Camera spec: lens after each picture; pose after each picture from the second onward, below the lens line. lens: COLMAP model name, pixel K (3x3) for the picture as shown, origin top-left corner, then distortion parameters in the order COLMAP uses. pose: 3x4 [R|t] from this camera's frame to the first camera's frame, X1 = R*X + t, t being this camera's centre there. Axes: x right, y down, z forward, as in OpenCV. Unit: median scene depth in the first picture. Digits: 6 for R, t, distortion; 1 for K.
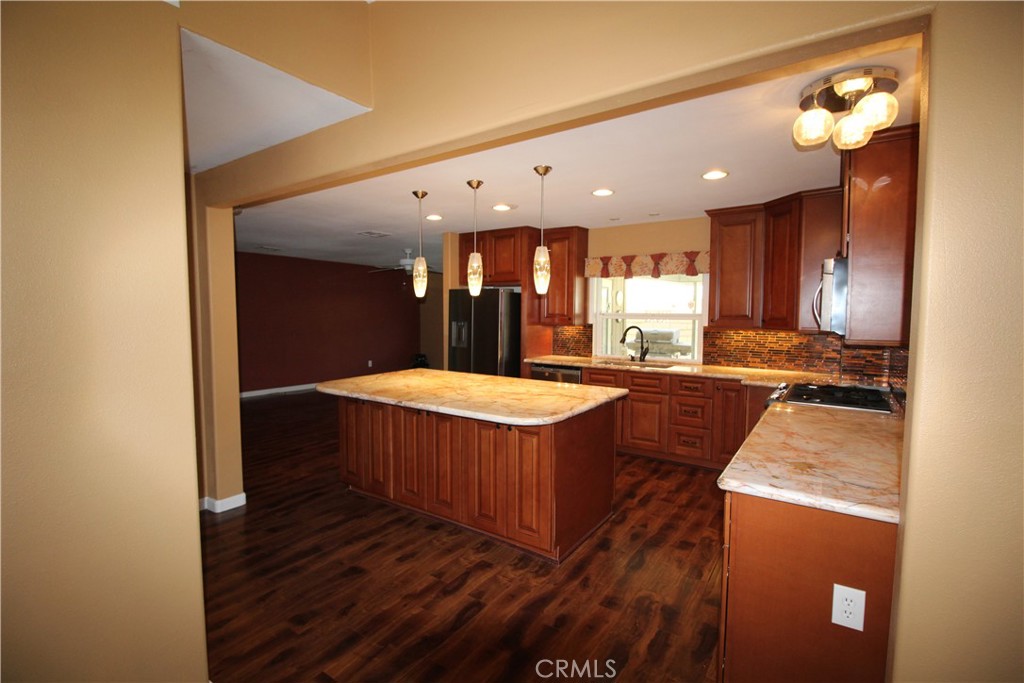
lens RADIAL K [[471.3, 0, 510.2], [0, 471.3, 338.0], [0, 0, 1]] dist [-0.000431, -0.013048]
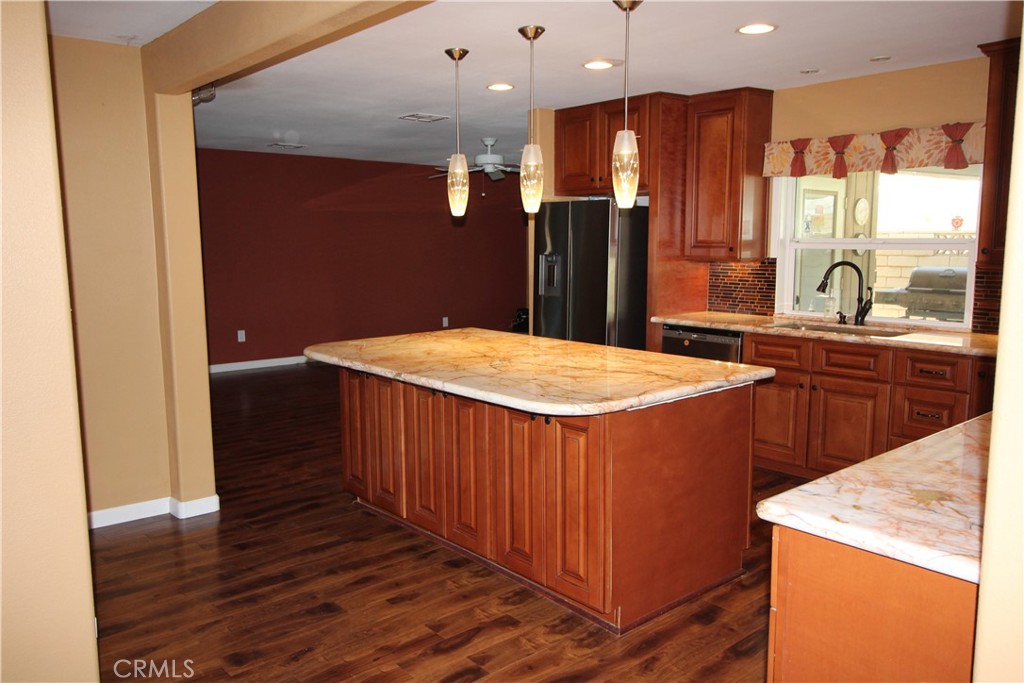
lens RADIAL K [[795.6, 0, 509.2], [0, 795.6, 337.1], [0, 0, 1]] dist [0.005132, 0.000250]
pose [[0.966648, 0.022970, -0.255077, 0.170521], [-0.005757, 0.997667, 0.068021, 0.003195], [0.256044, -0.064284, 0.964525, -0.044329]]
